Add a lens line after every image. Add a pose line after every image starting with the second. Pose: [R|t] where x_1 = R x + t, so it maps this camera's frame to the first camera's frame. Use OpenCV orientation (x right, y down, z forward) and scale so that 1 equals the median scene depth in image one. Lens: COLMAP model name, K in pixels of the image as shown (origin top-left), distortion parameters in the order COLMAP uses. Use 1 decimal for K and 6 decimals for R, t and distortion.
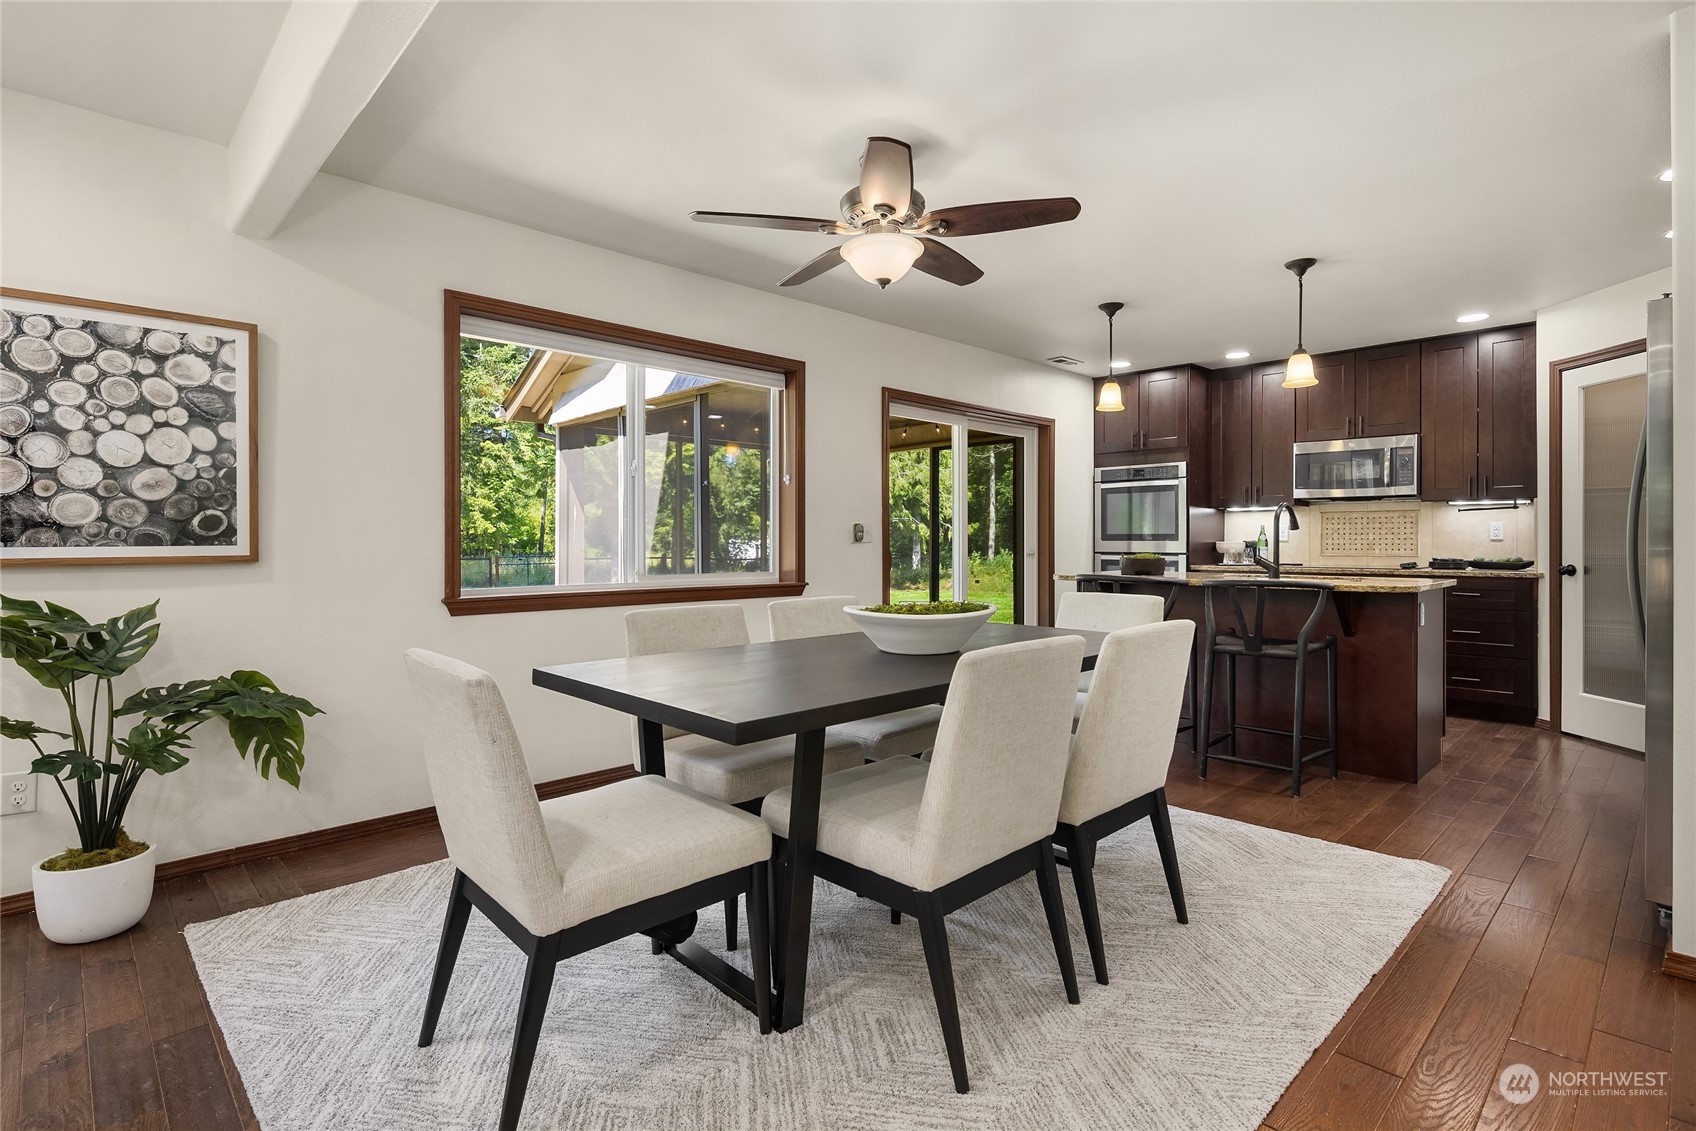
lens RADIAL K [[820.1, 0, 849.6], [0, 820.1, 545.1], [0, 0, 1]] dist [0.002432, -0.004470]
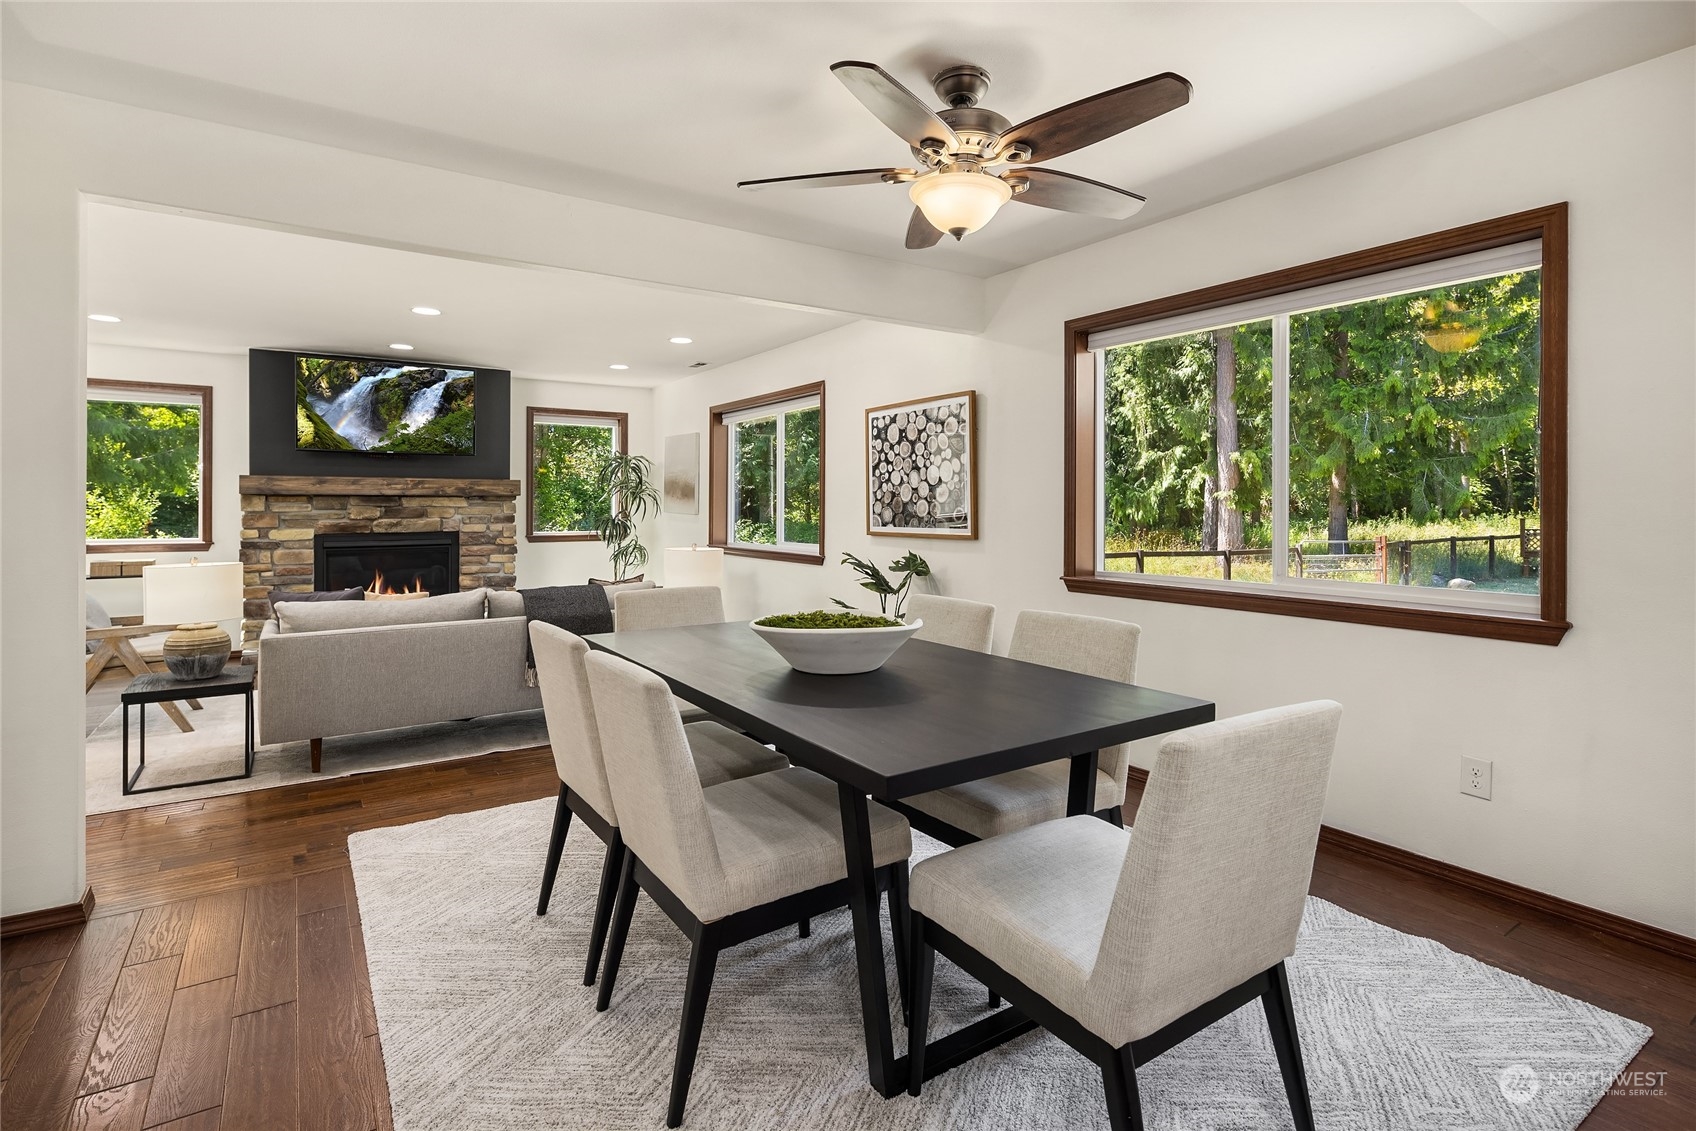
lens RADIAL K [[820.1, 0, 851.5], [0, 820.1, 493.9], [0, 0, 1]] dist [0.002432, -0.004470]
pose [[-0.169713, -0.012445, -0.985415, 0.444454], [-0.002287, 0.999923, -0.012234, -0.024467], [0.985491, 0.000177, -0.169728, 0.527071]]
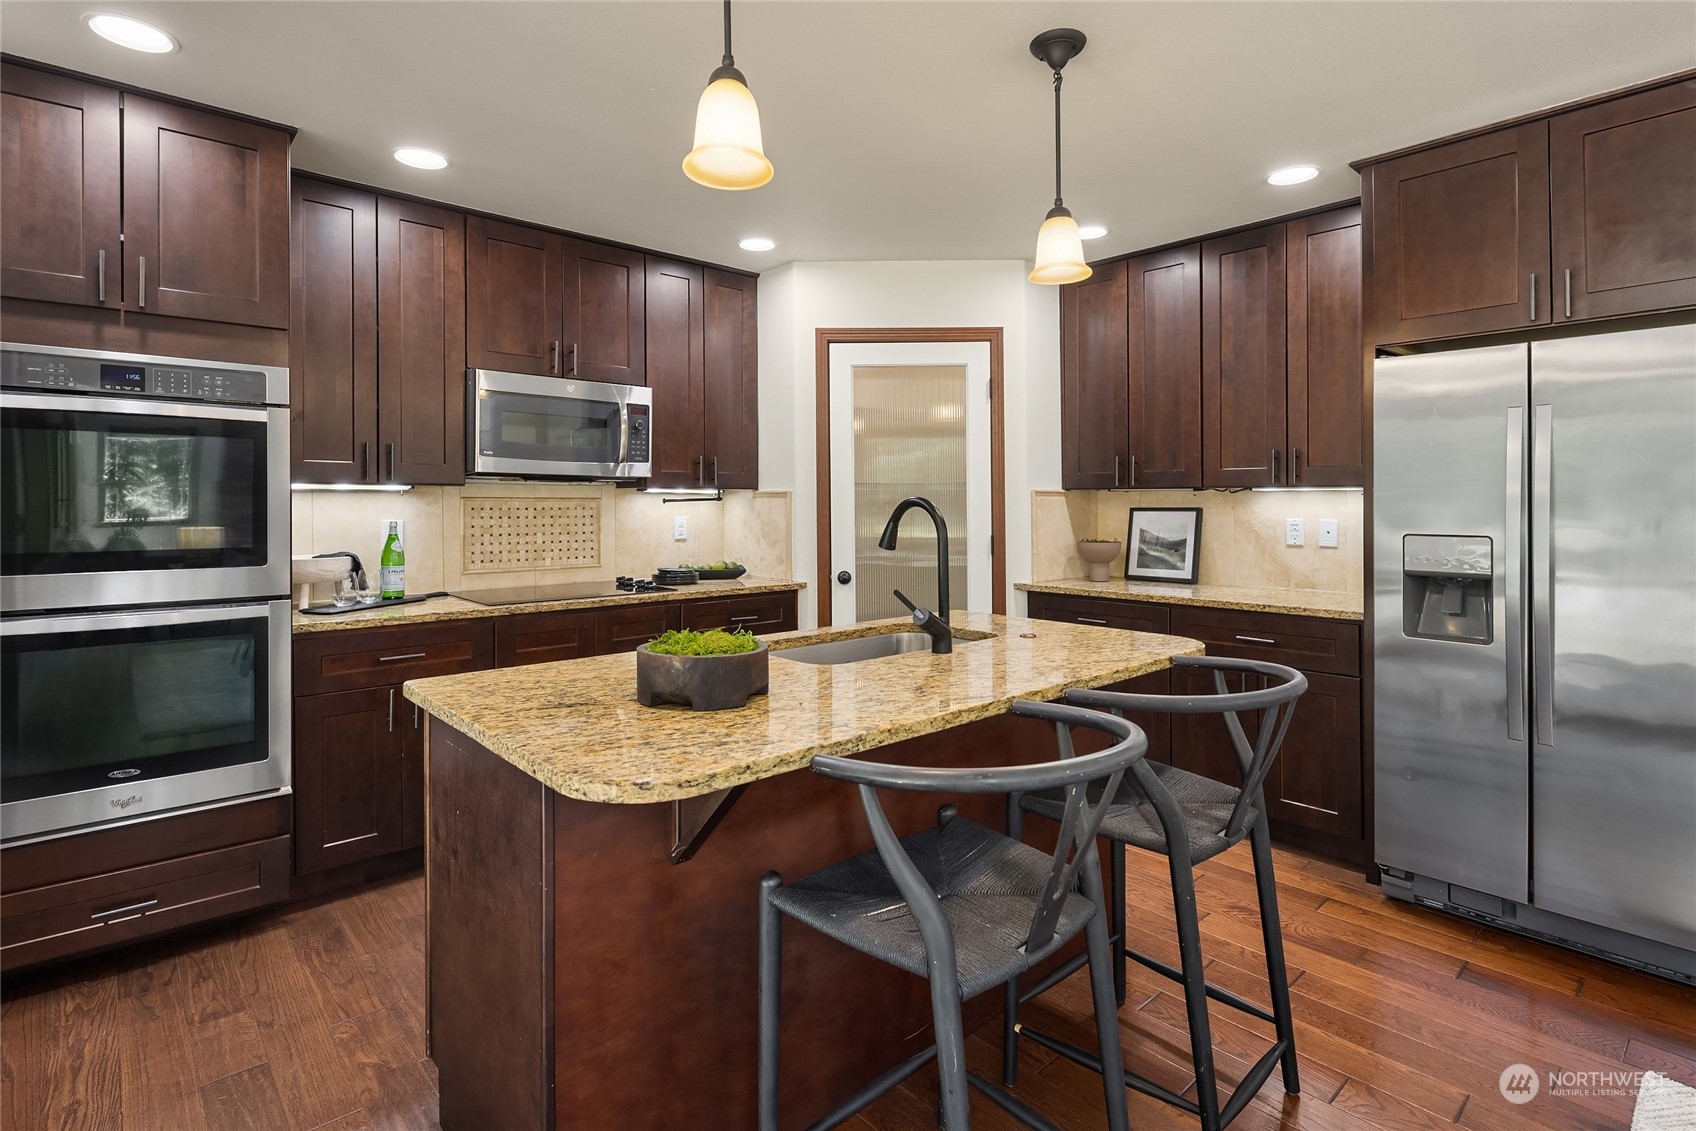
lens RADIAL K [[820.1, 0, 859.9], [0, 820.1, 506.3], [0, 0, 1]] dist [0.002432, -0.004470]
pose [[0.031155, -0.001213, 0.999514, 0.020435], [0.005456, 0.999985, 0.001043, -0.037097], [-0.999500, 0.005421, 0.031161, 0.796271]]
